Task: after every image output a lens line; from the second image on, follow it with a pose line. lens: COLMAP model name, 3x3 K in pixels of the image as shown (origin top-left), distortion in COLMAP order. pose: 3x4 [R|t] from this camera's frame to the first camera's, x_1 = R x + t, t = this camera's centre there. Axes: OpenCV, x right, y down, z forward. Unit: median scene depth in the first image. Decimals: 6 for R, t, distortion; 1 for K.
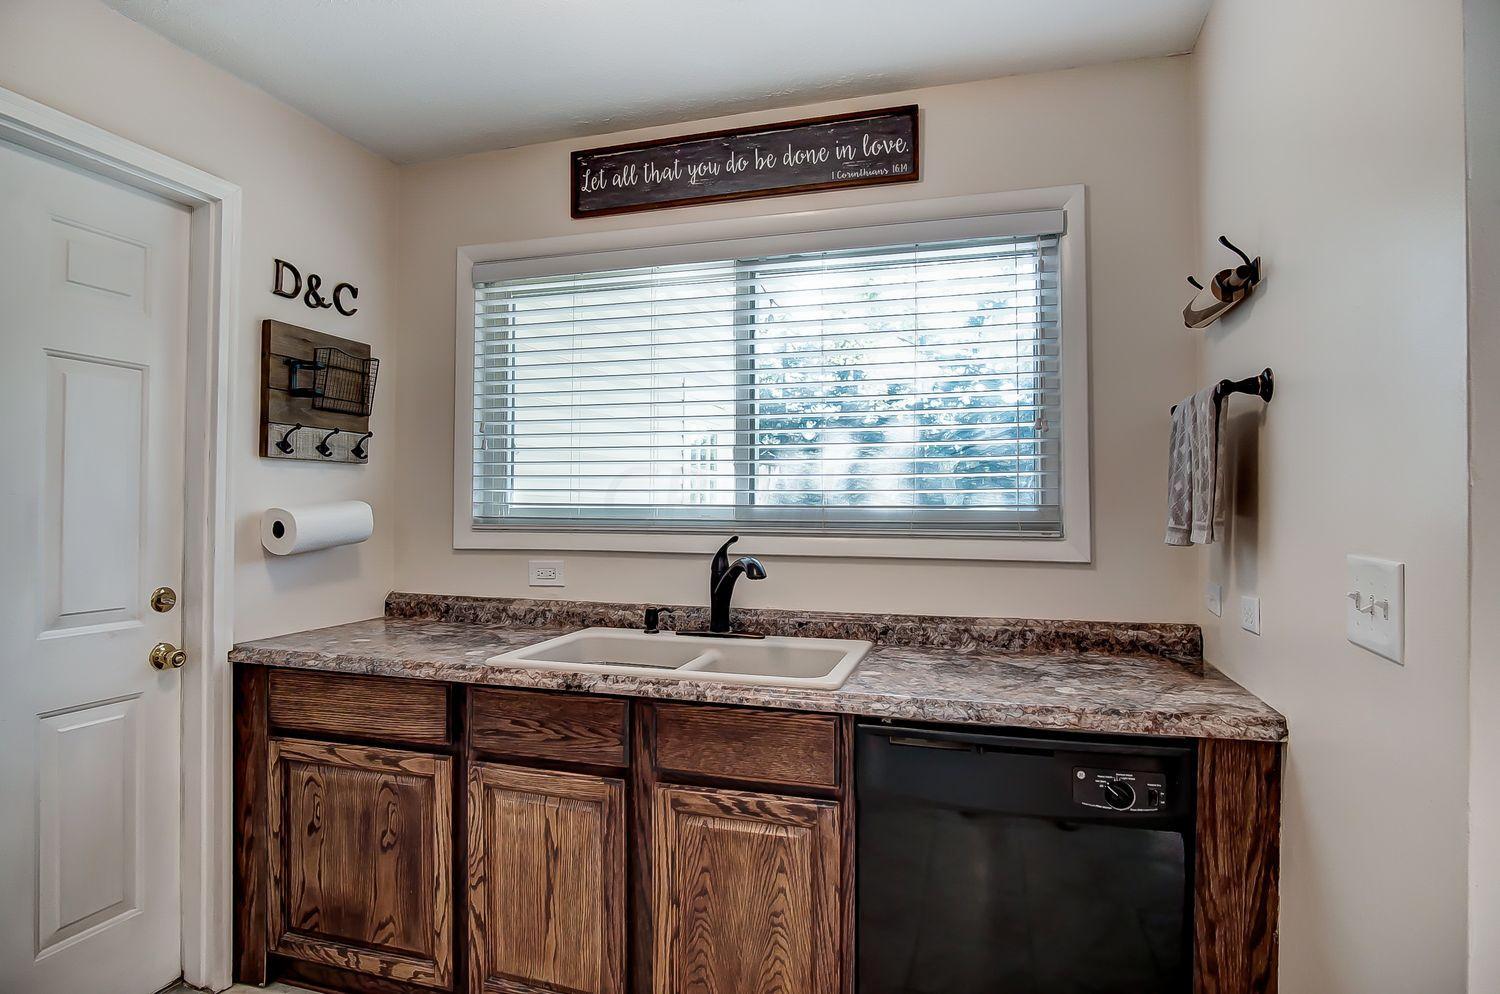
lens RADIAL K [[813.2, 0, 748.4], [0, 813.2, 489.4], [0, 0, 1]] dist [-0.032569, 0.004242]
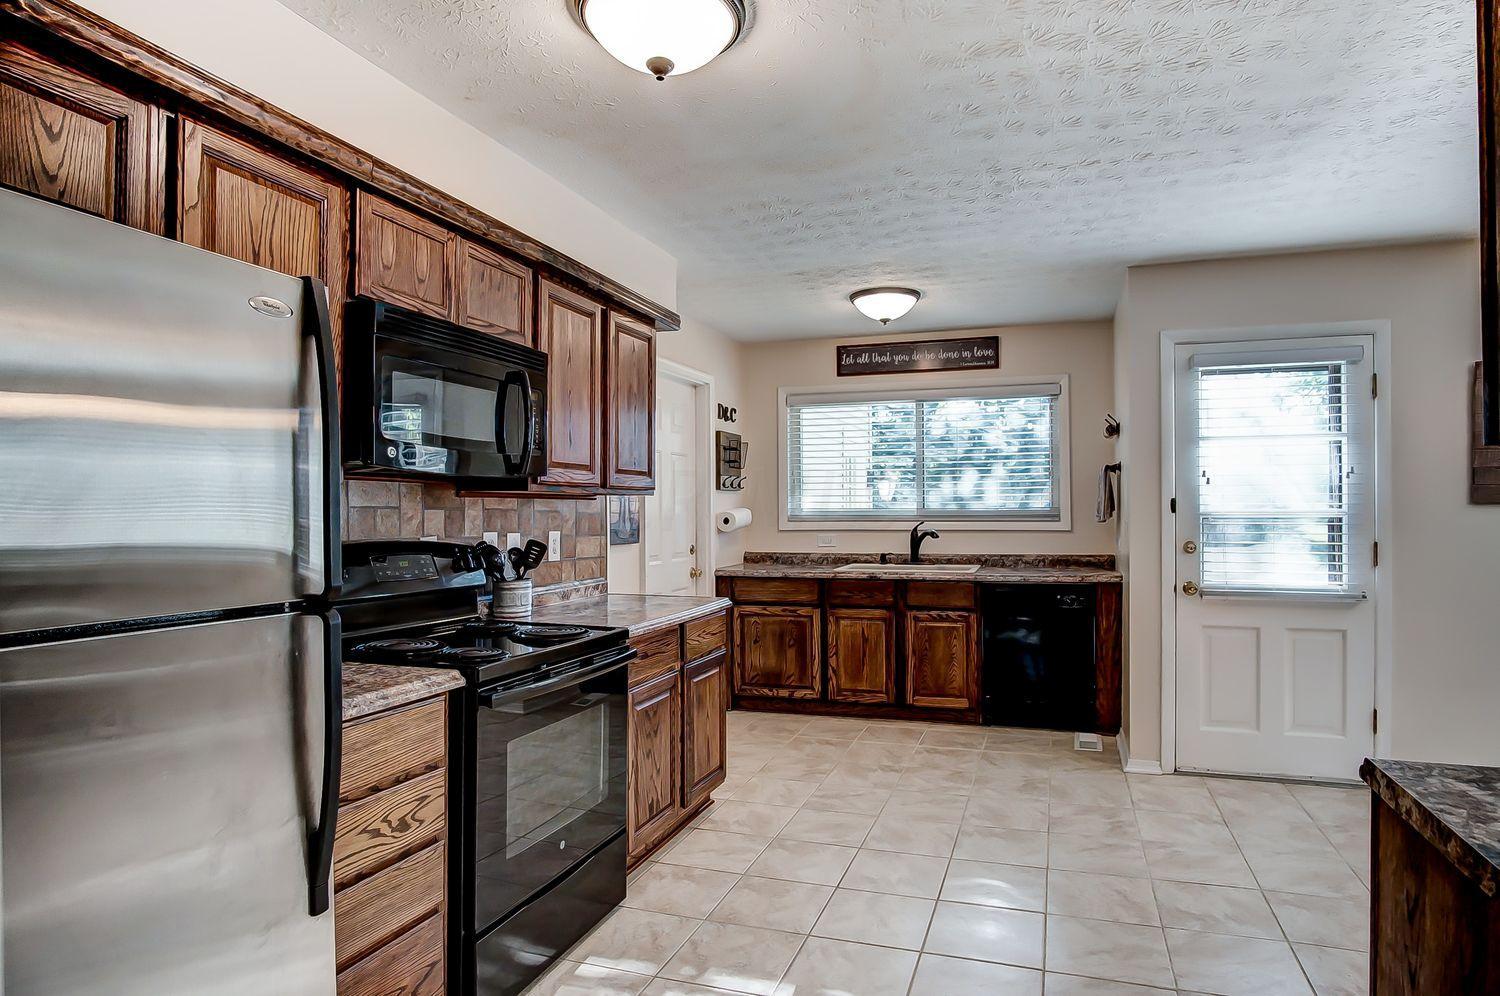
lens RADIAL K [[813.2, 0, 803.9], [0, 813.2, 510.4], [0, 0, 1]] dist [-0.032569, 0.004242]
pose [[0.999950, -0.008367, 0.005415, -0.382782], [0.008272, 0.999818, 0.017191, -0.019359], [-0.005558, -0.017146, 0.999838, -1.395779]]
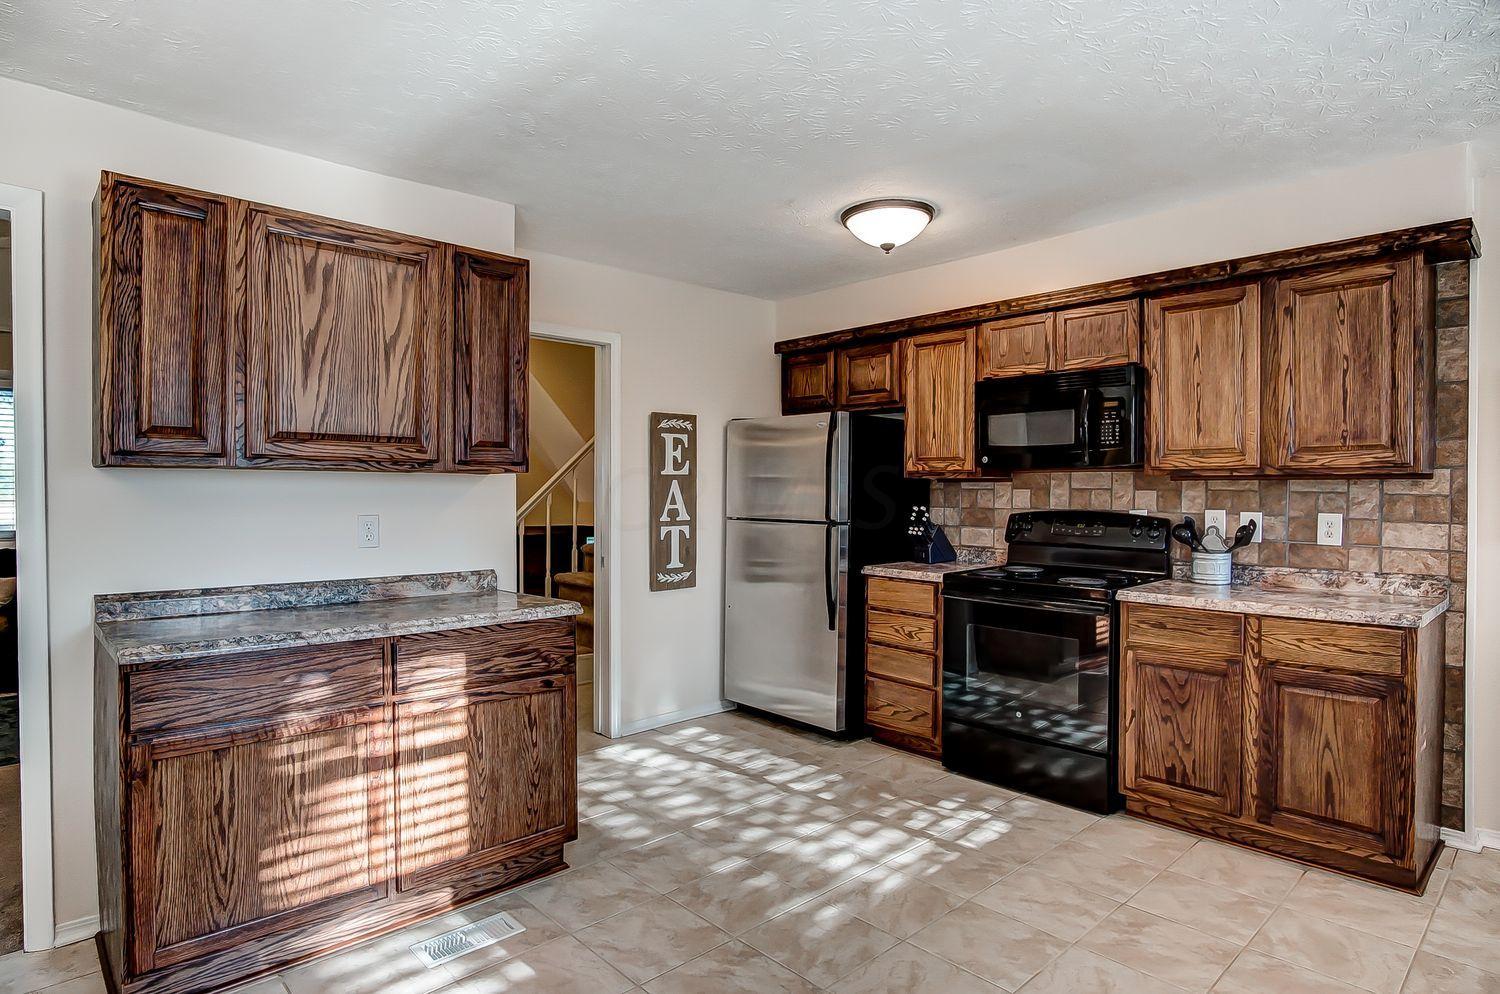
lens RADIAL K [[813.2, 0, 737.6], [0, 813.2, 500.8], [0, 0, 1]] dist [-0.032569, 0.004242]
pose [[-0.494471, 0.006113, -0.869173, 0.931522], [0.011638, 0.999932, 0.000411, 0.007125], [0.869116, -0.009912, -0.494509, -0.057799]]
